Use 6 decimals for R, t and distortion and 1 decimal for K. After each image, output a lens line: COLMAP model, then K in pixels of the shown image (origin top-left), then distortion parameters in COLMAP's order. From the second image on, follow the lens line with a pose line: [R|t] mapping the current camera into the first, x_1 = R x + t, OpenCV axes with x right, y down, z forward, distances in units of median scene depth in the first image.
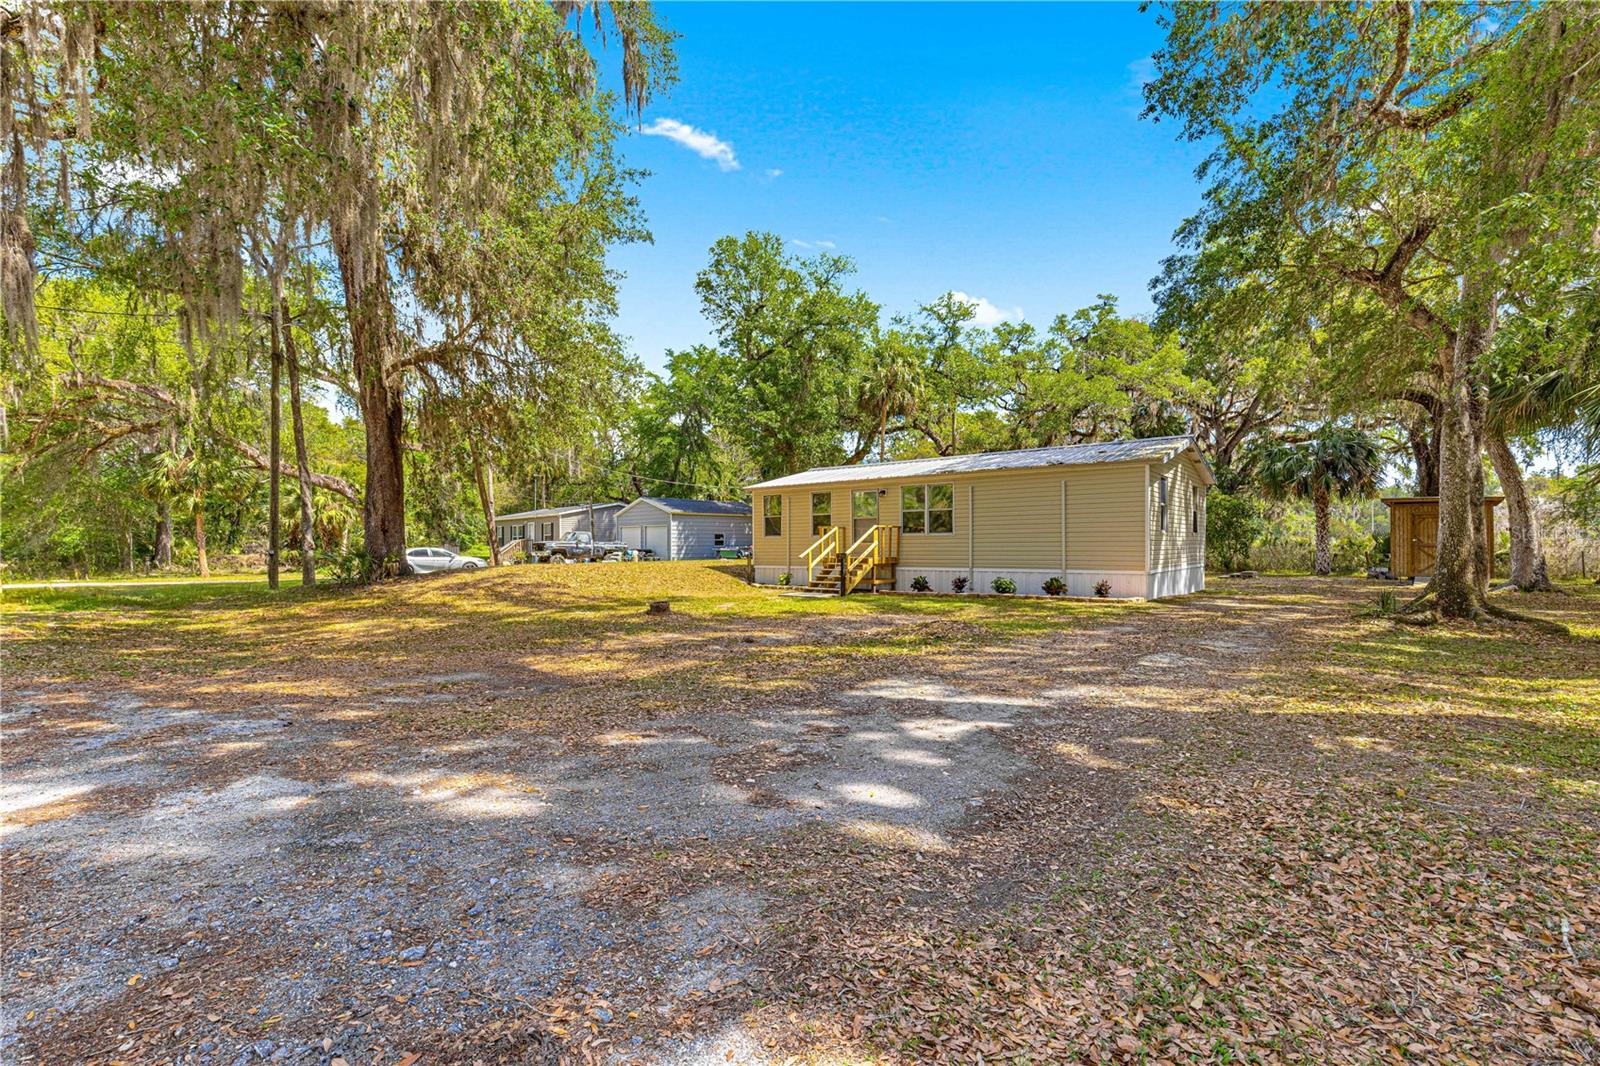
lens RADIAL K [[722.7, 0, 800.2], [0, 722.7, 541.0], [0, 0, 1]] dist [0.011893, -0.003168]
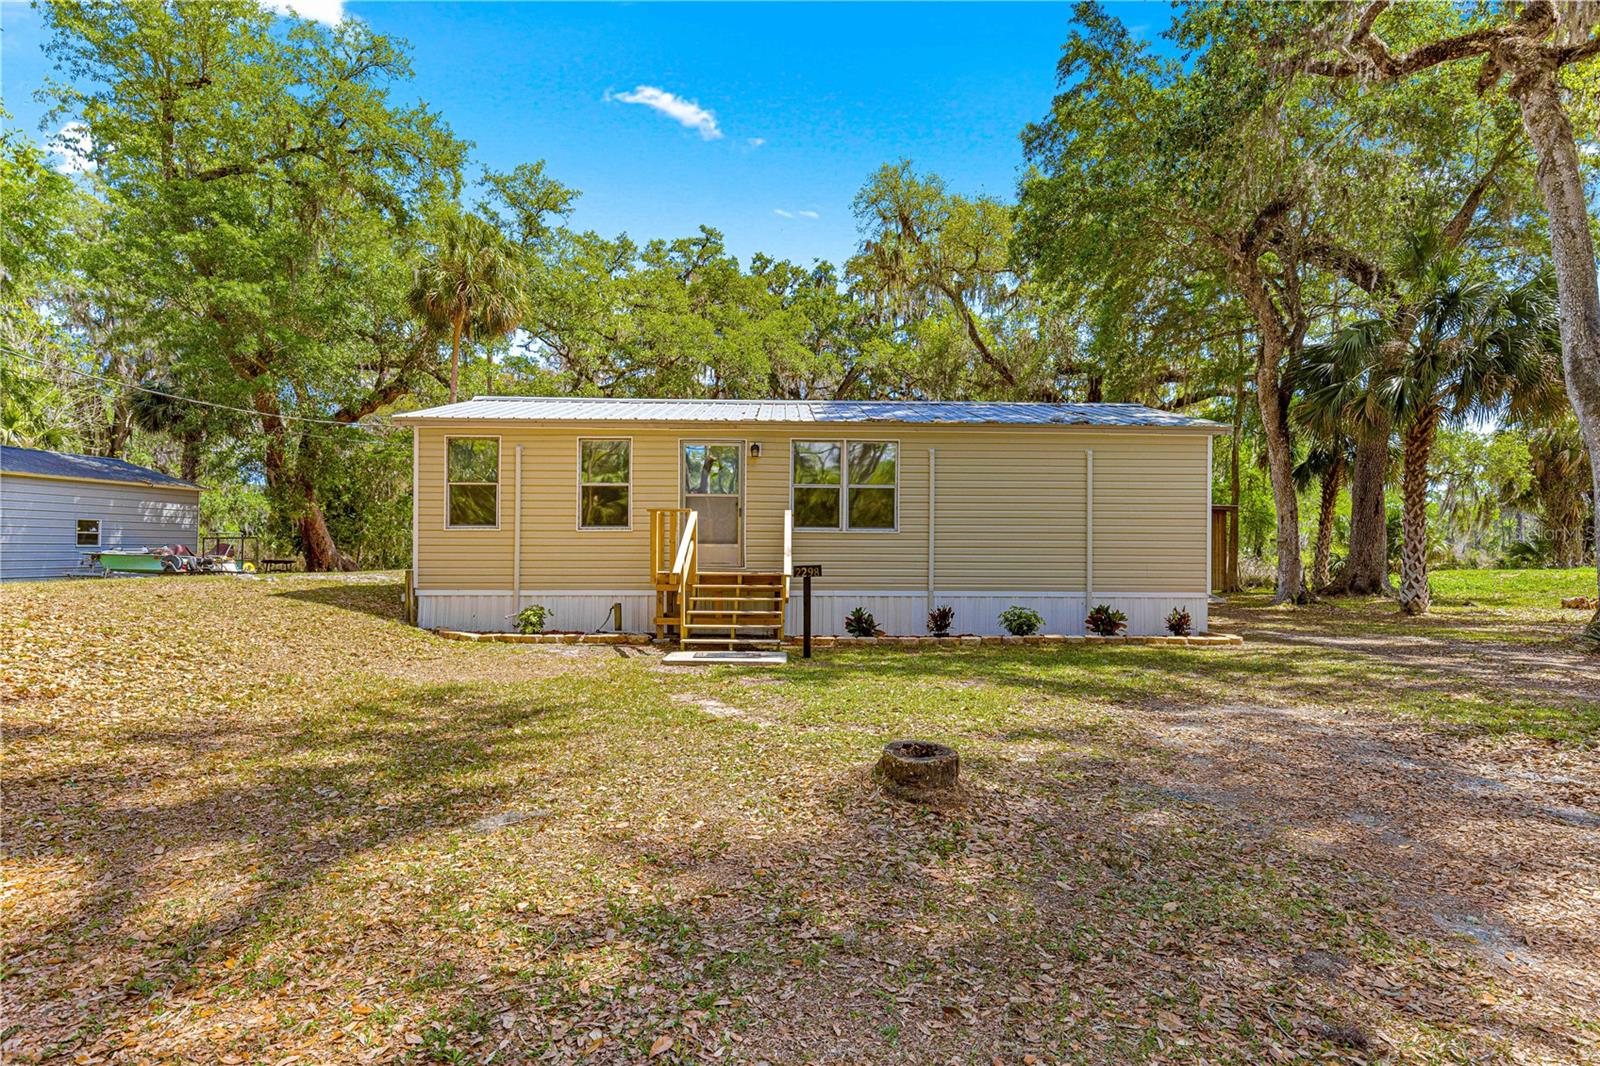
lens RADIAL K [[901.2, 0, 806.5], [0, 901.2, 546.3], [0, 0, 1]] dist [0.004908, 0.000387]
pose [[0.765294, 0.014682, 0.643514, -0.145289], [-0.015476, 0.999871, -0.004407, 0.003061], [-0.643495, -0.006586, 0.765422, 0.250374]]
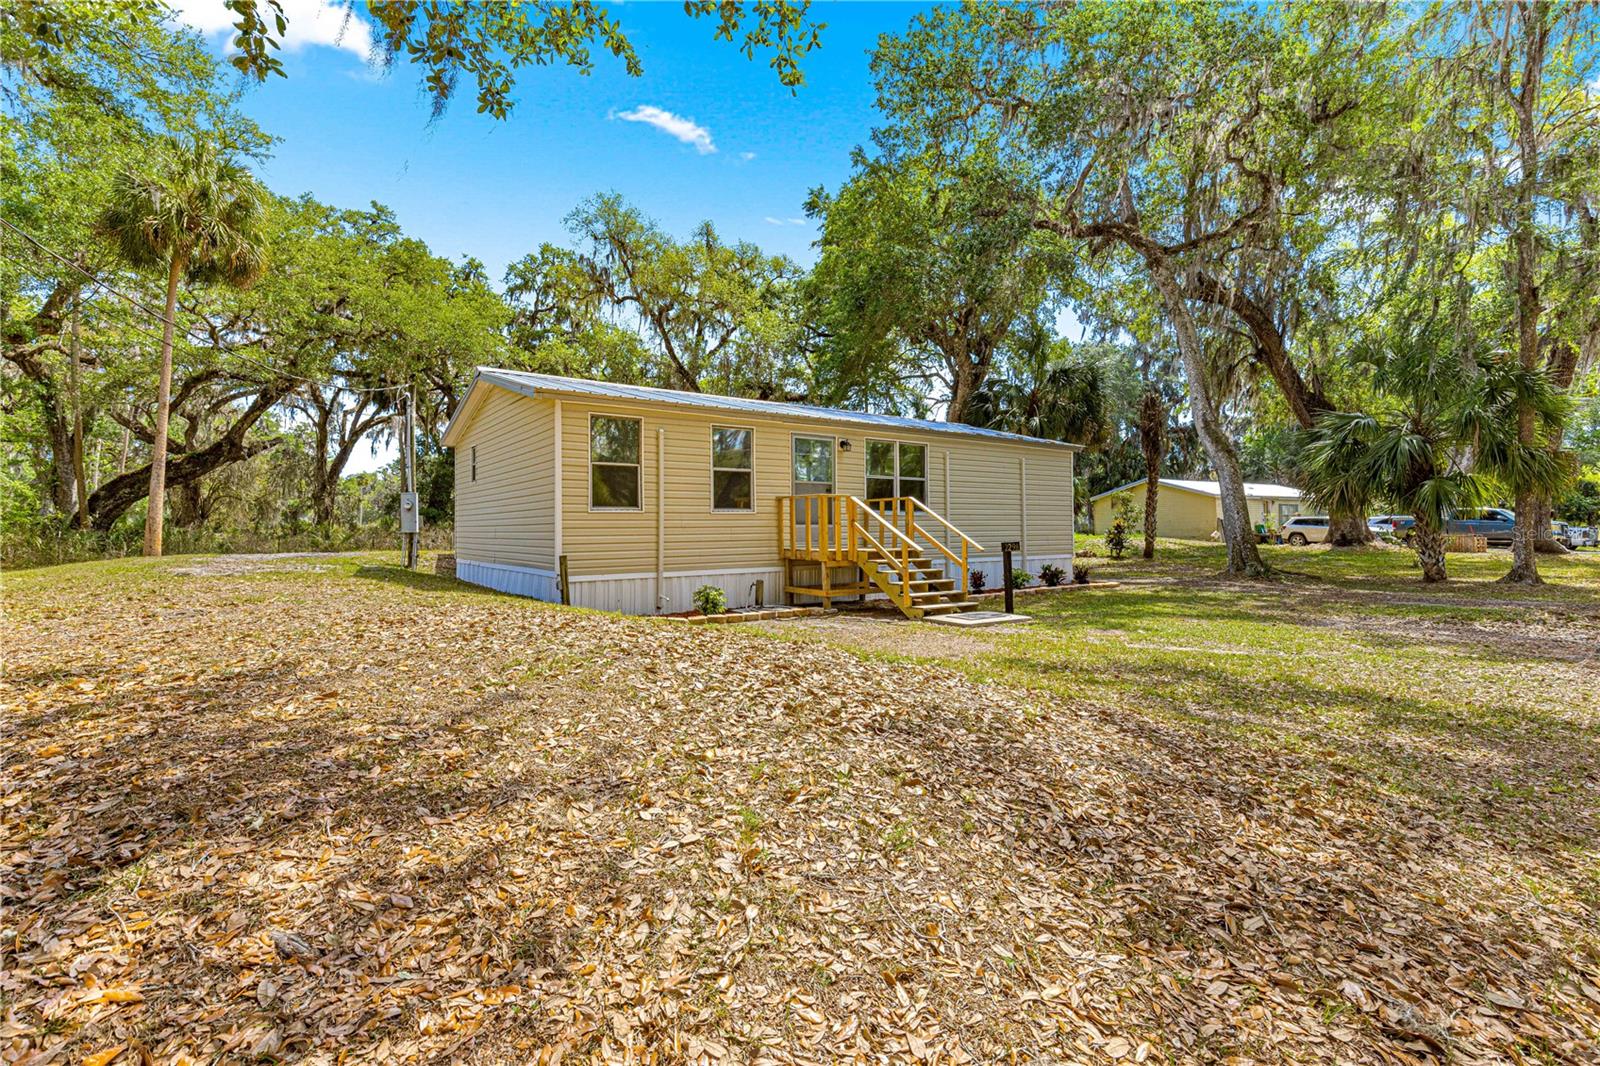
lens RADIAL K [[722.7, 0, 794.1], [0, 722.7, 518.4], [0, 0, 1]] dist [0.011893, -0.003168]
pose [[0.276797, 0.013467, 0.960834, -0.259804], [-0.009579, 0.999891, -0.011255, 0.002269], [-0.960881, -0.006089, 0.276896, 0.455461]]
